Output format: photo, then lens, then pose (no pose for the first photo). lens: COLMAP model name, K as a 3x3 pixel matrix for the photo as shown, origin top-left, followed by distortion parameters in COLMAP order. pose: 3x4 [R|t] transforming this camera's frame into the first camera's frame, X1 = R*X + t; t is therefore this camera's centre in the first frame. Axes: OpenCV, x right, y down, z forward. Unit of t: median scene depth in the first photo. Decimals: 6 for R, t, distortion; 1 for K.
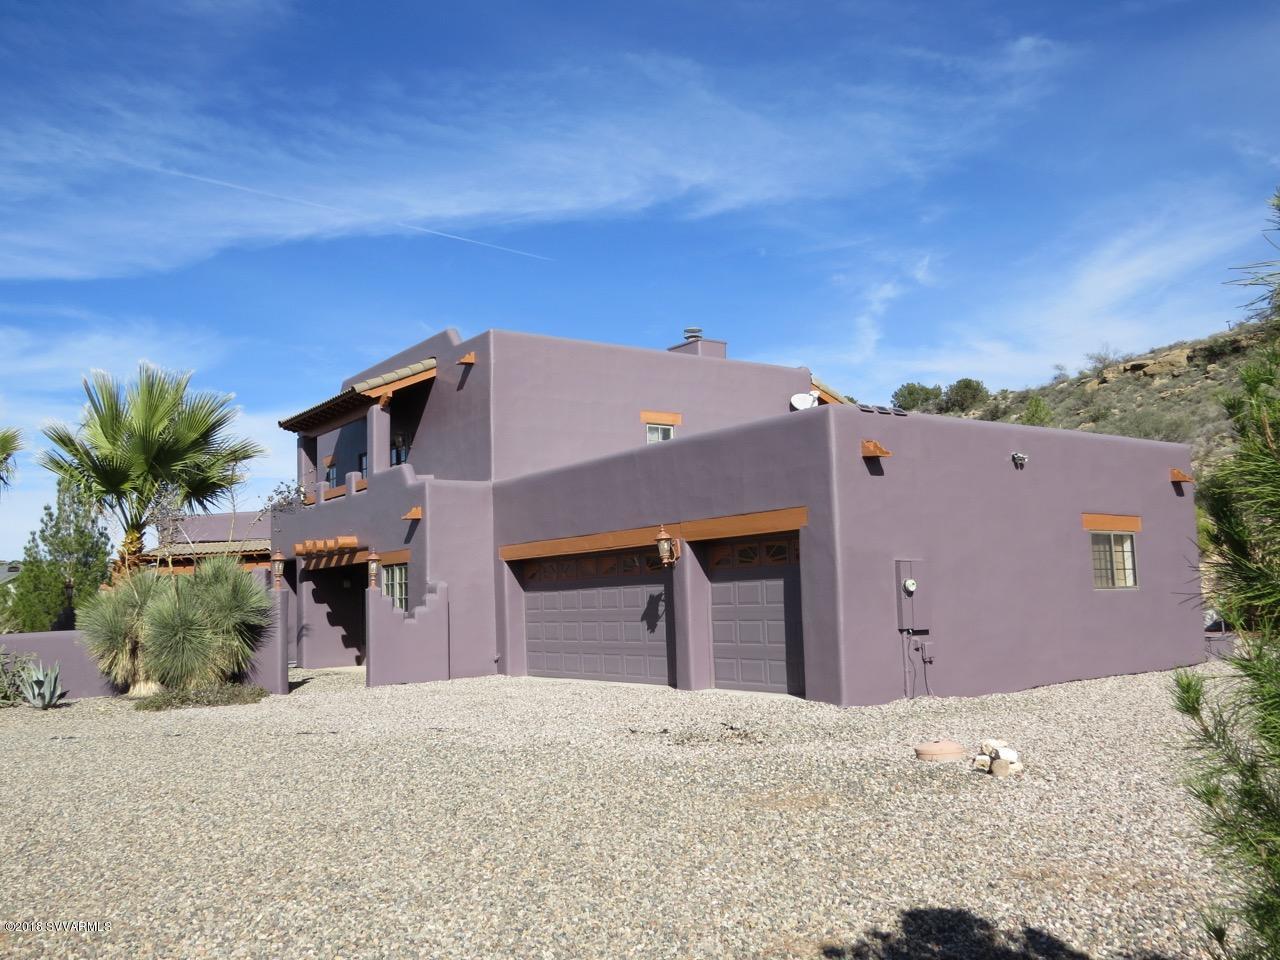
lens RADIAL K [[1138.2, 0, 640.0], [0, 1138.2, 480.0], [0, 0, 1]] dist [-0.012903, -0.009129]
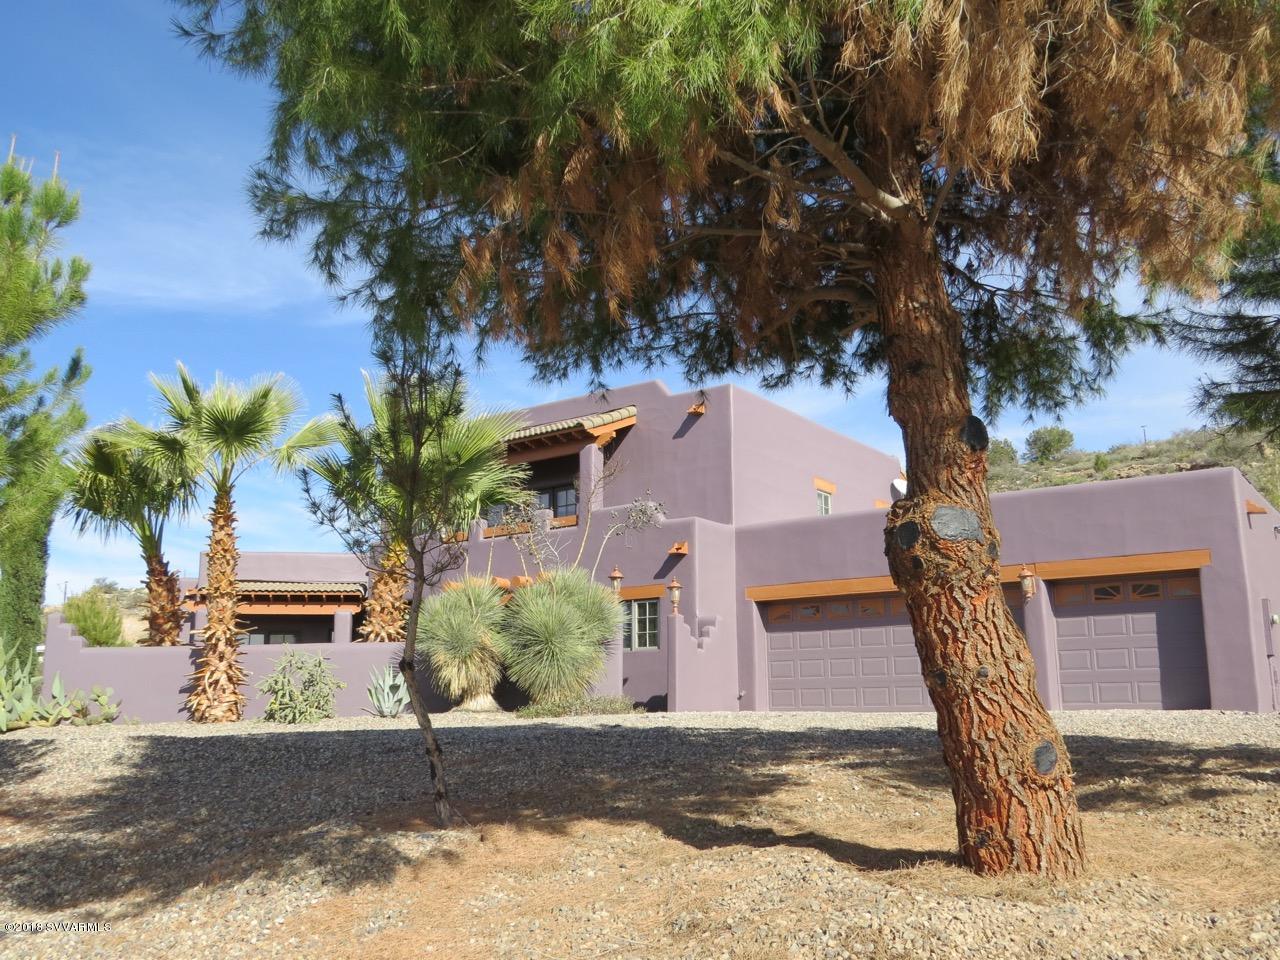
lens RADIAL K [[1138.2, 0, 640.0], [0, 1138.2, 480.0], [0, 0, 1]] dist [-0.012903, -0.009129]
pose [[0.940677, 0.100197, 0.324171, -0.572029], [-0.064796, 0.990869, -0.118237, 0.091755], [-0.333058, 0.090218, 0.938580, 0.039892]]
